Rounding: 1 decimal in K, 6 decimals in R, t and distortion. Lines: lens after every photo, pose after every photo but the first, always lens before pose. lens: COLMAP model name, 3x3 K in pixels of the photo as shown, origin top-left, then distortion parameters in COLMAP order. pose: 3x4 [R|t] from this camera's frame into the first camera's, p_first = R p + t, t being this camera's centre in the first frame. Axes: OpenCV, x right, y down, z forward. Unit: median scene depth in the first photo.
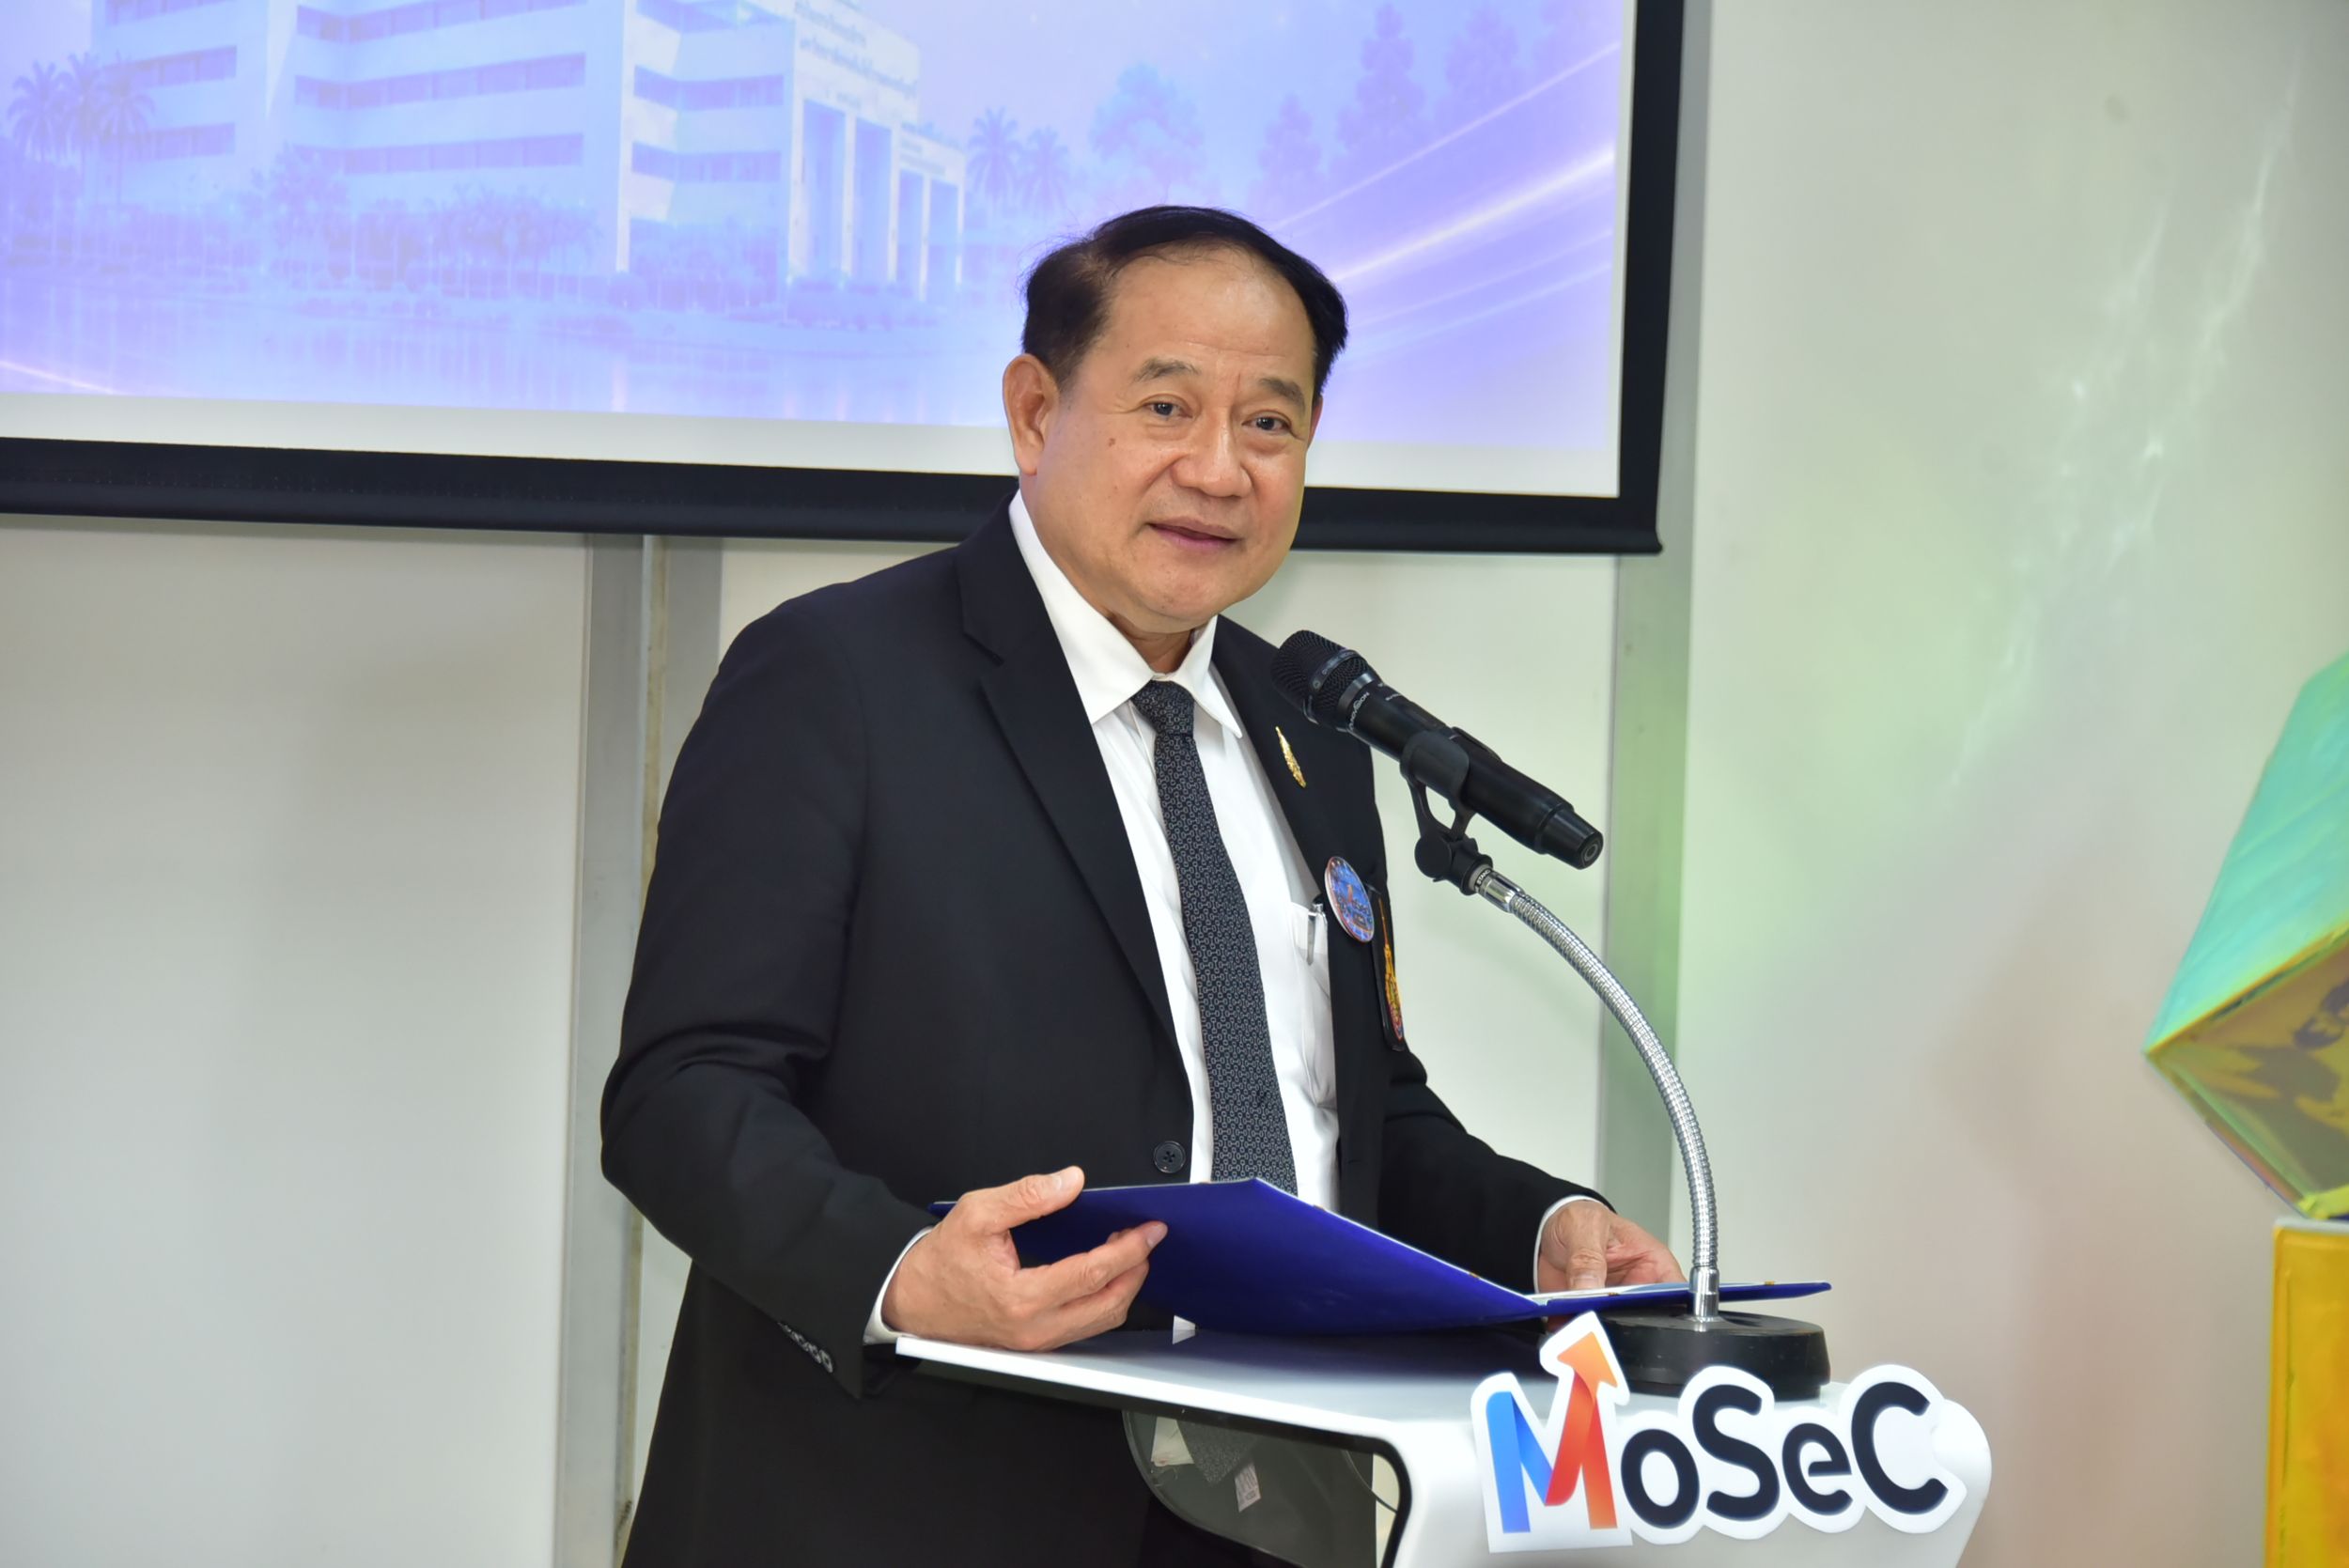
lens RADIAL K [[9905.2, 0, 1174.9], [0, 9905.2, 785.4], [0, 0, 1]] dist [0.156421, 0.000000]
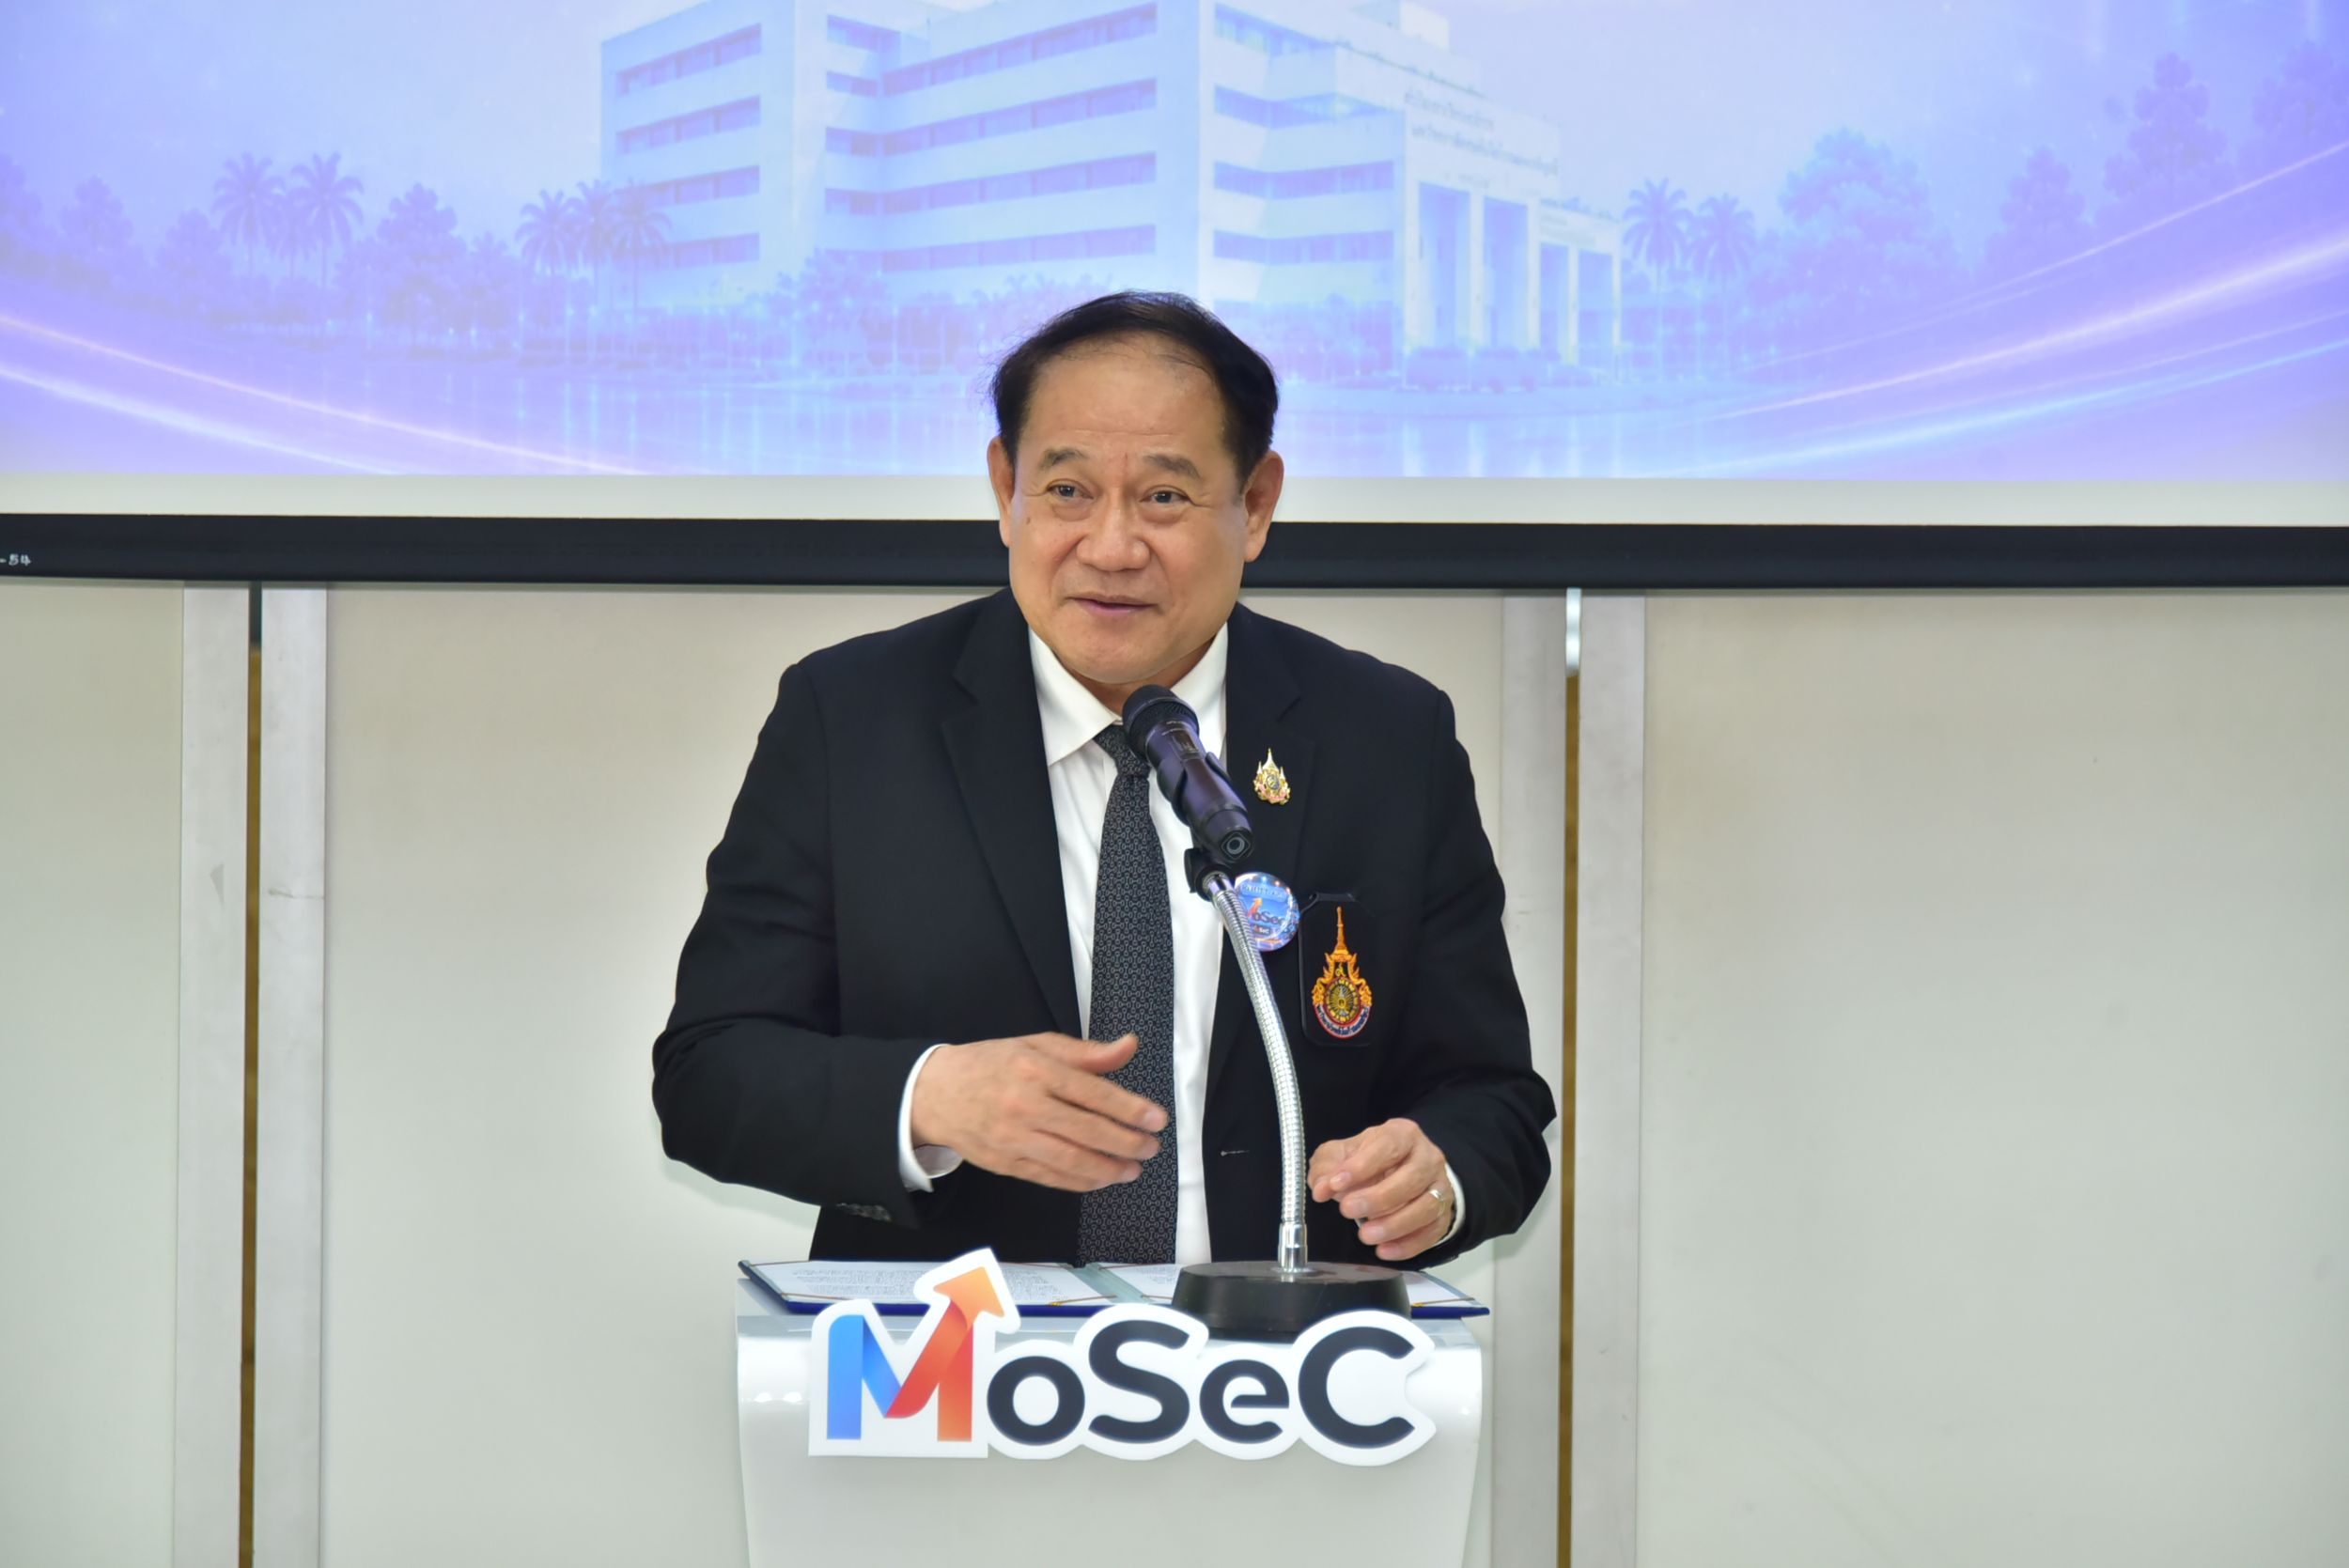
lens RADIAL K [[11809.2, 0, 1174.4], [0, 11809.2, 780.6], [0, 0, 1]] dist [0.336897, 0.000000]
pose [[0.748343, -0.016233, -0.663114, 0.840722], [-0.000360, 0.999690, -0.024879, 0.029923], [0.663312, 0.018857, 0.748105, 0.016562]]
